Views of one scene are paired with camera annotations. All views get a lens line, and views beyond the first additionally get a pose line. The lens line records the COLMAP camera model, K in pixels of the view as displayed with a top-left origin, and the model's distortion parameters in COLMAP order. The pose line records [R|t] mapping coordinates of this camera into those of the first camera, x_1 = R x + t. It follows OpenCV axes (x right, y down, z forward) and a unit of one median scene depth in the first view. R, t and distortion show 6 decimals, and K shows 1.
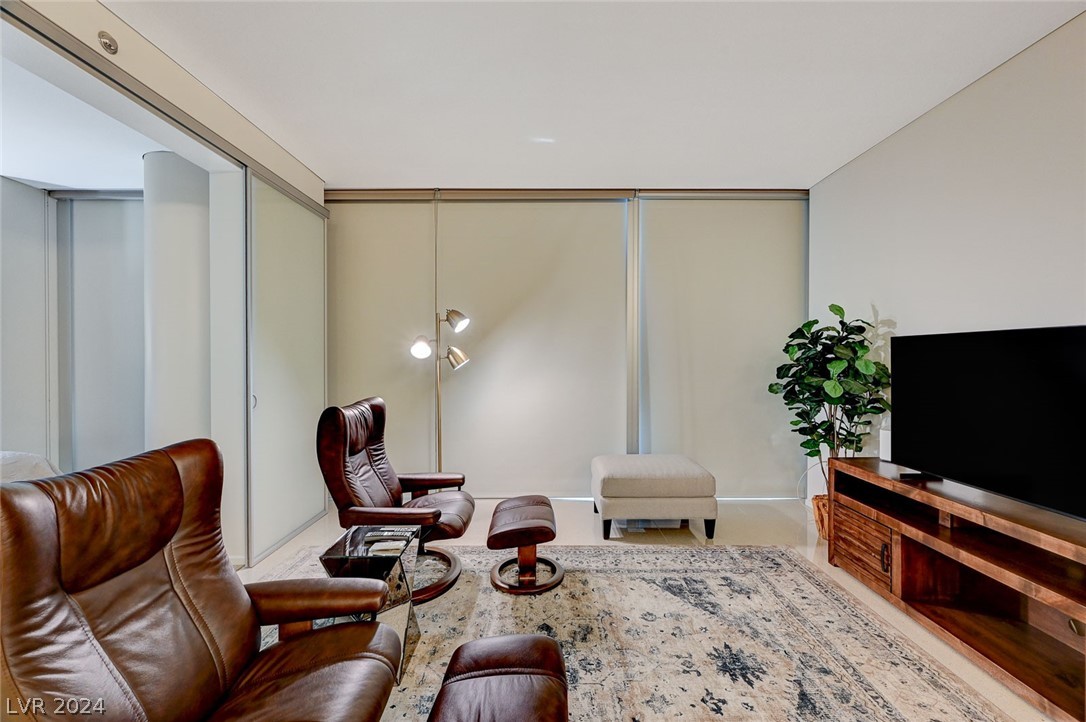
lens RADIAL K [[428.5, 0, 544.4], [0, 428.5, 360.2], [0, 0, 1]] dist [-0.000351, -0.000877]
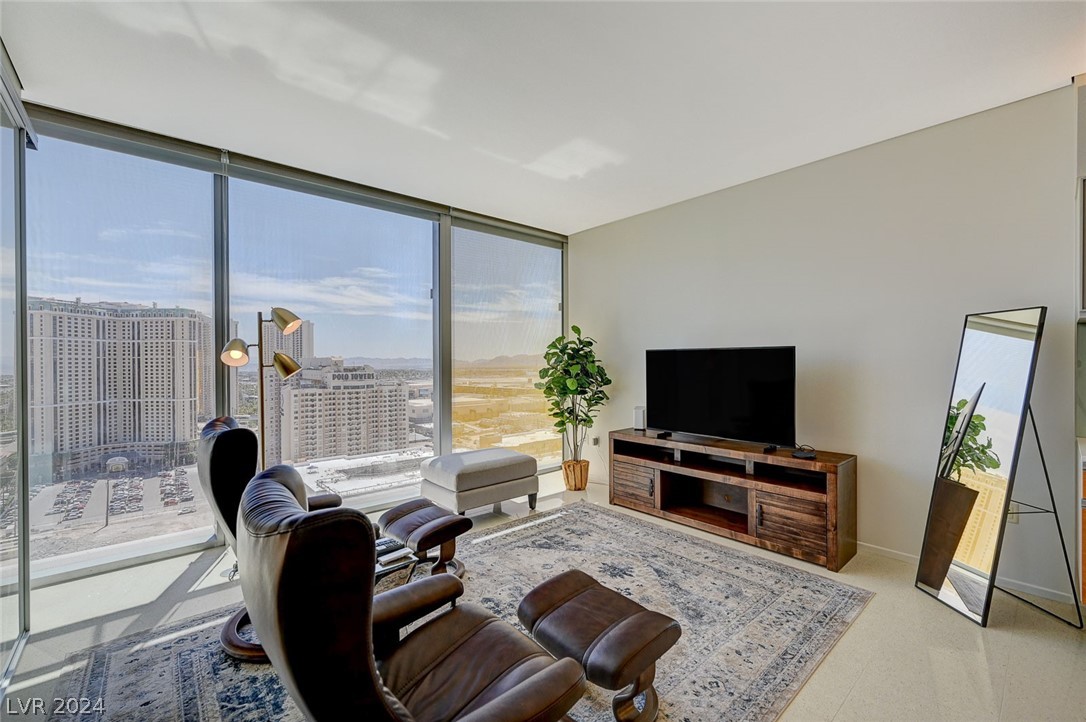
lens RADIAL K [[458.7, 0, 546.7], [0, 458.7, 364.4], [0, 0, 1]] dist [-0.002875, 0.000190]
pose [[0.750025, -0.010791, 0.661321, -0.568744], [0.009878, 0.999938, 0.005113, -0.010946], [-0.661335, 0.002697, 0.750086, -0.026261]]
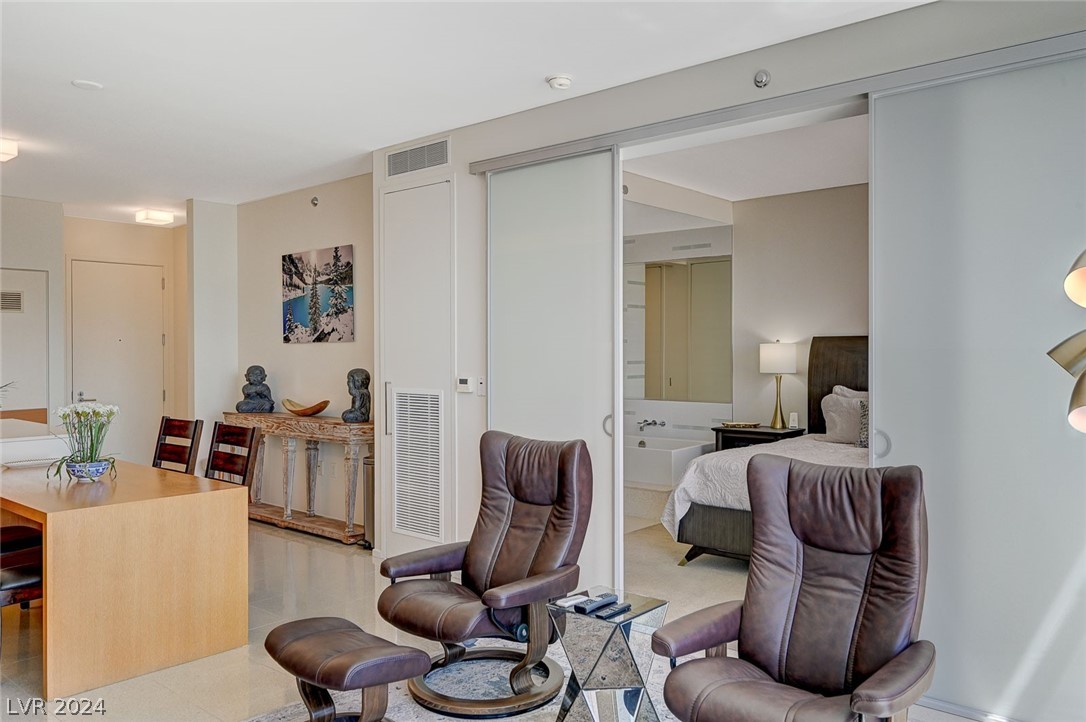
lens RADIAL K [[830.9, 0, 566.7], [0, 830.9, 346.4], [0, 0, 1]] dist [-0.005116, 0.006805]
pose [[-0.642114, -0.002178, -0.766606, 0.659439], [-0.001538, 0.999998, -0.001553, -0.054560], [0.766608, 0.000182, -0.642116, 1.466130]]
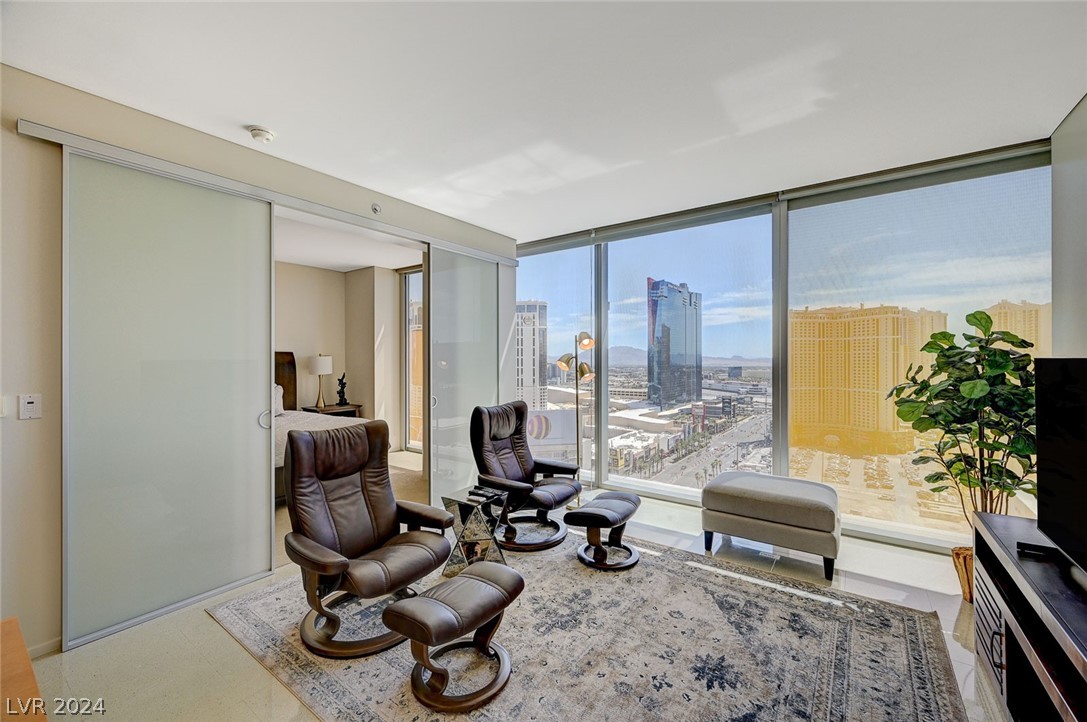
lens RADIAL K [[428.9, 0, 544.9], [0, 428.9, 358.8], [0, 0, 1]] dist [-0.000351, -0.000877]
pose [[0.812404, -0.001793, -0.583093, 0.533254], [0.000102, 0.999996, -0.002932, -0.050372], [0.583095, 0.002322, 0.812400, -0.086688]]
